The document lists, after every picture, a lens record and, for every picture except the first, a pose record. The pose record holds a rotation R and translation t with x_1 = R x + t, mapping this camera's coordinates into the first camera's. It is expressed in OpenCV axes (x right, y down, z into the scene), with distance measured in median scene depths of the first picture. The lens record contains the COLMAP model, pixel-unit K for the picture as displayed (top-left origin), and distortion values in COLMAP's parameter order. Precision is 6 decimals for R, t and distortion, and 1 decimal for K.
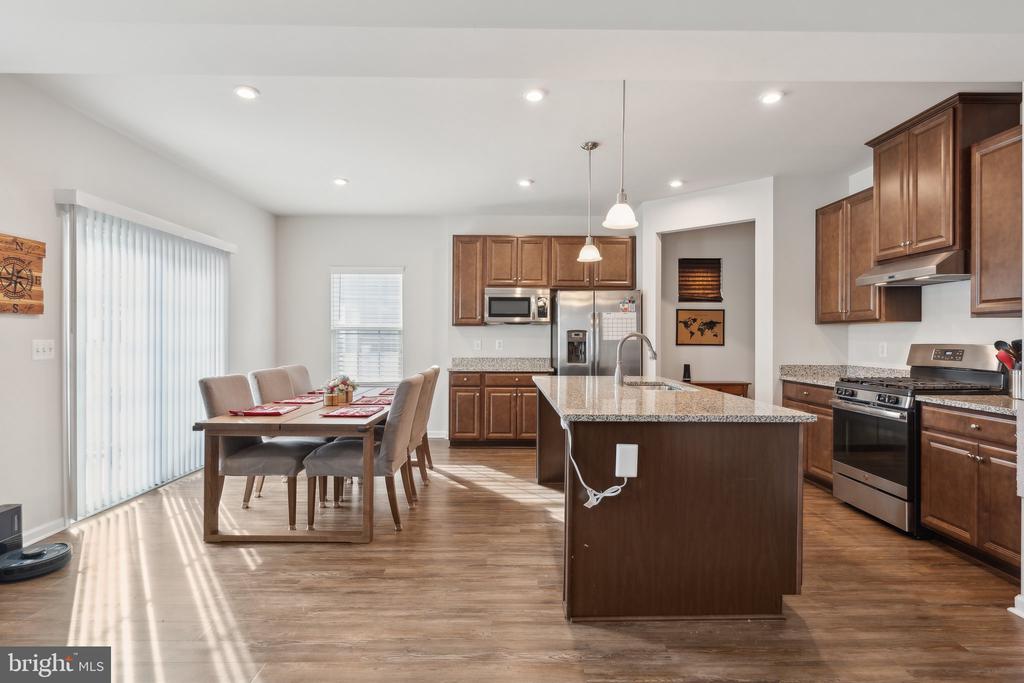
lens RADIAL K [[525.0, 0, 512.0], [0, 525.0, 341.5], [0, 0, 1]] dist [0.000608, 0.001043]
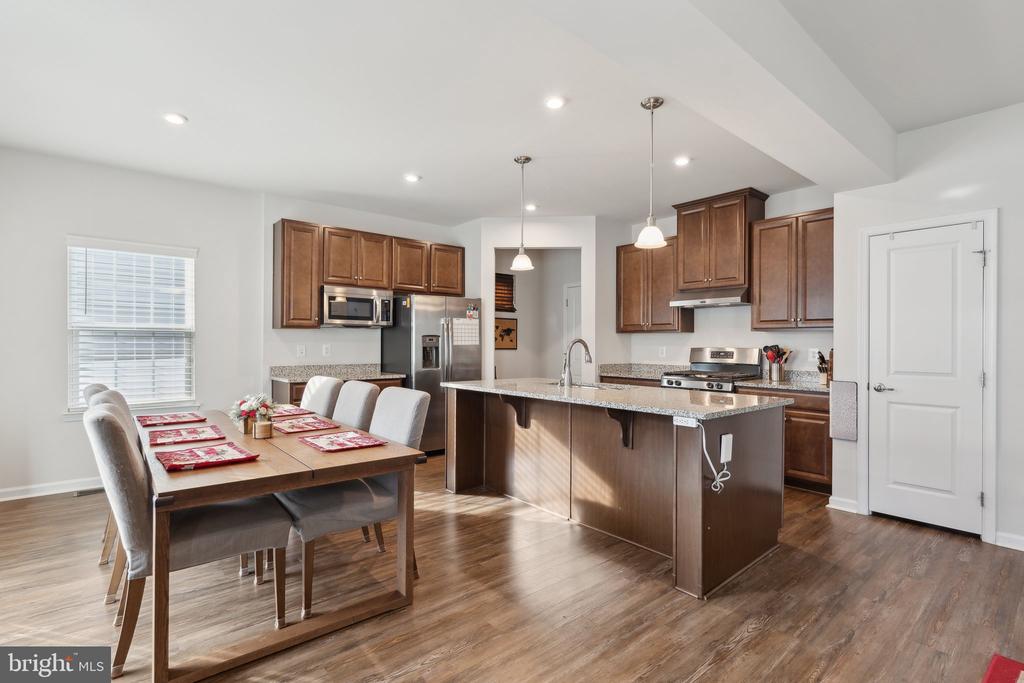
lens RADIAL K [[487.1, 0, 512.4], [0, 487.1, 346.4], [0, 0, 1]] dist [-0.000688, 0.000033]
pose [[0.769406, -0.003335, 0.638751, -0.357162], [0.001430, 0.999993, 0.003499, -0.003110], [-0.638758, -0.001779, 0.769406, 0.194355]]
